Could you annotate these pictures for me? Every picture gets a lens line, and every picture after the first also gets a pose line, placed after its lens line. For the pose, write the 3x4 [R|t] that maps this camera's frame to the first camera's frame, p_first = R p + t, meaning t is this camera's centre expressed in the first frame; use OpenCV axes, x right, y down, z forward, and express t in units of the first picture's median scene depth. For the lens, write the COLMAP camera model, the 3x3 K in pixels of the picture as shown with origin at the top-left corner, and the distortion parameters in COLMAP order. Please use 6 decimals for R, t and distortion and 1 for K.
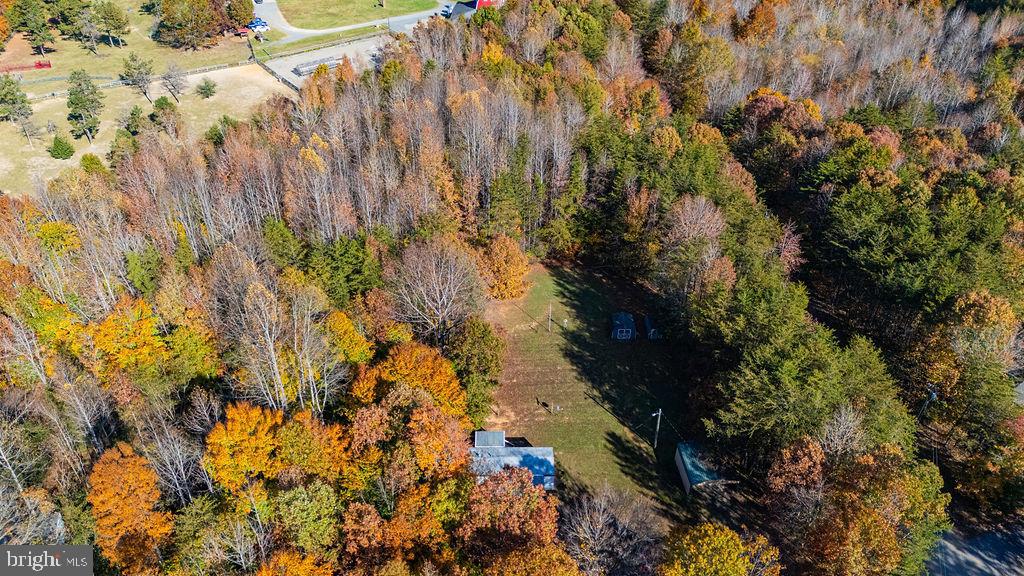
lens RADIAL K [[747.7, 0, 508.4], [0, 747.7, 293.4], [0, 0, 1]] dist [0.056079, -0.048663]
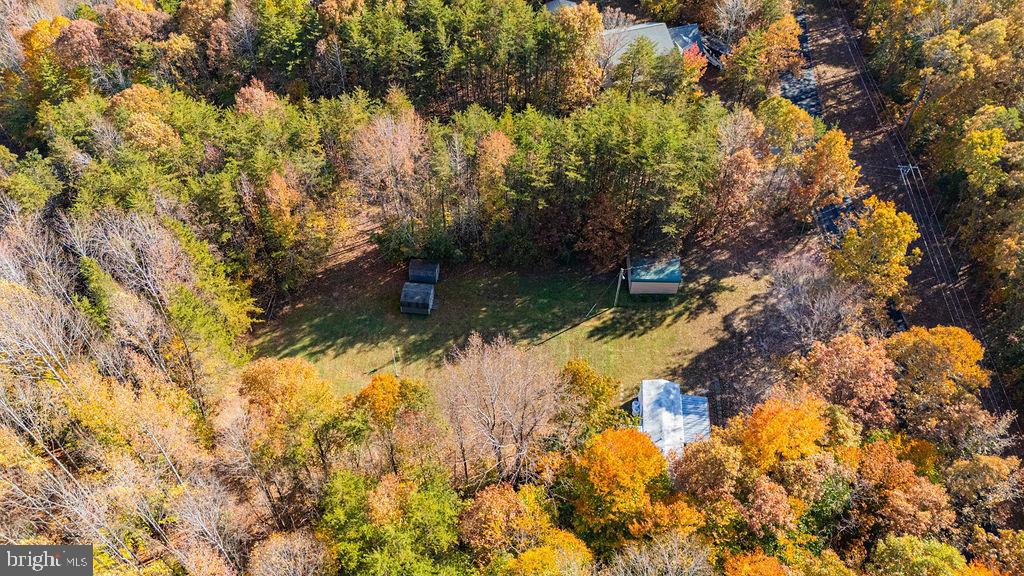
lens RADIAL K [[747.7, 0, 512.7], [0, 747.7, 286.9], [0, 0, 1]] dist [0.056079, -0.048663]
pose [[0.110960, -0.750496, 0.651494, -0.340877], [0.597299, 0.574296, 0.559837, -0.337551], [-0.794306, 0.327017, 0.511994, 0.458872]]
